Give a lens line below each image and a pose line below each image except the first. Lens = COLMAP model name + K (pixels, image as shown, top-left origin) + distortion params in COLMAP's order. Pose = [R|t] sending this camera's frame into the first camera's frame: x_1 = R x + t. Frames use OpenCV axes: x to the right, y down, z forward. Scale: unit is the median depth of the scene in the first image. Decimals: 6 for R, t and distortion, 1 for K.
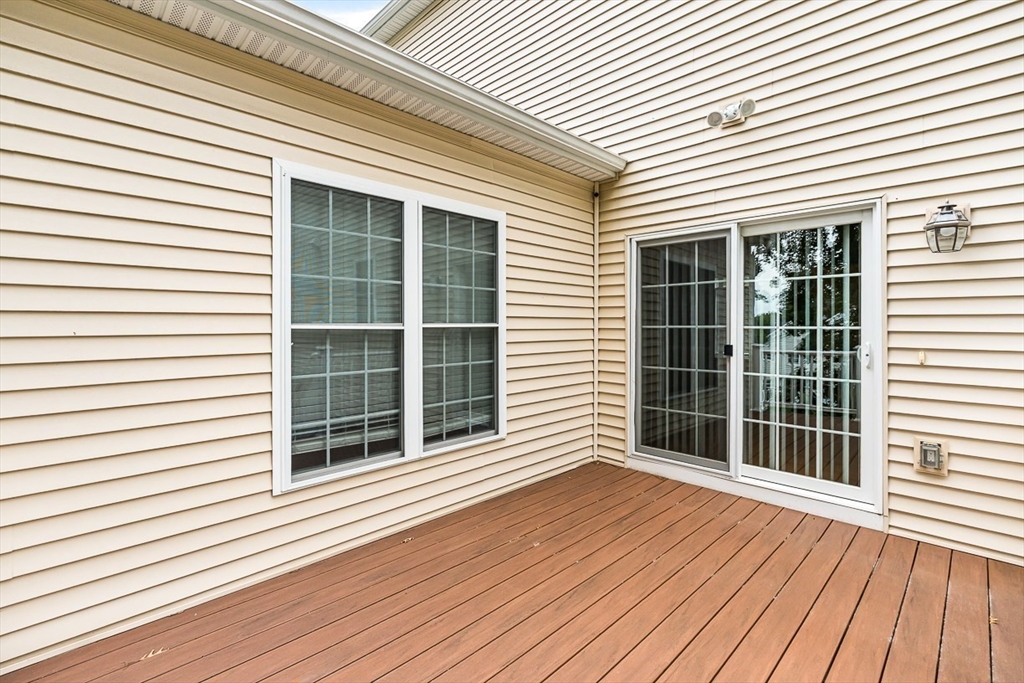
lens RADIAL K [[473.0, 0, 511.4], [0, 473.0, 327.3], [0, 0, 1]] dist [0.000383, 0.000347]
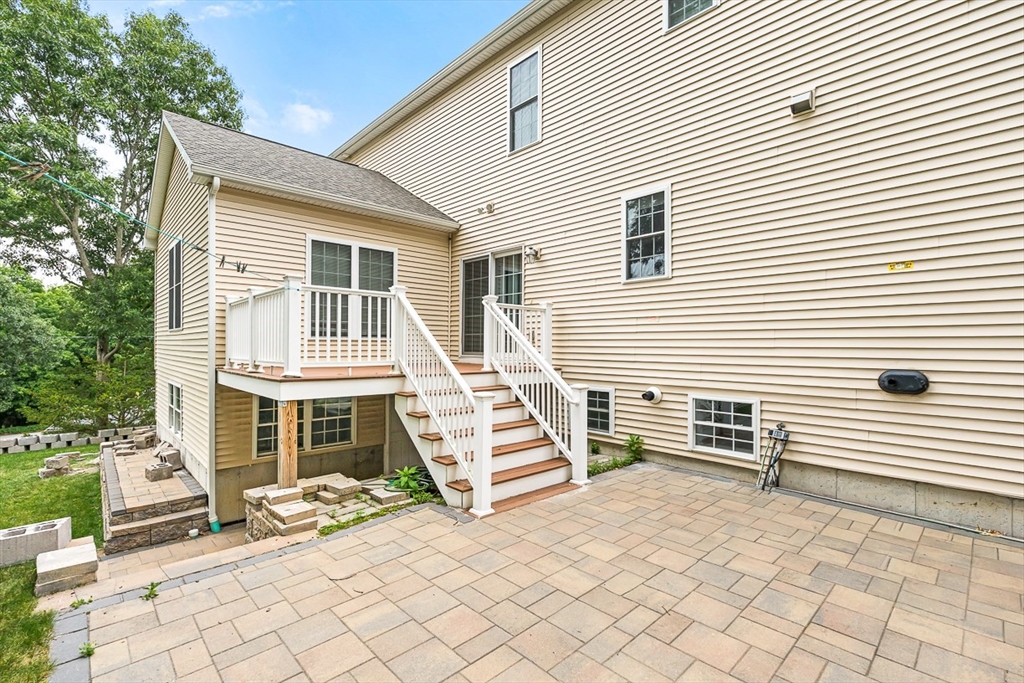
lens RADIAL K [[468.4, 0, 505.2], [0, 468.4, 348.8], [0, 0, 1]] dist [0.012750, -0.000249]
pose [[0.999580, 0.002040, -0.028925, 0.634212], [-0.002079, 0.999997, -0.001332, 0.285444], [0.028922, 0.001392, 0.999581, -1.448068]]
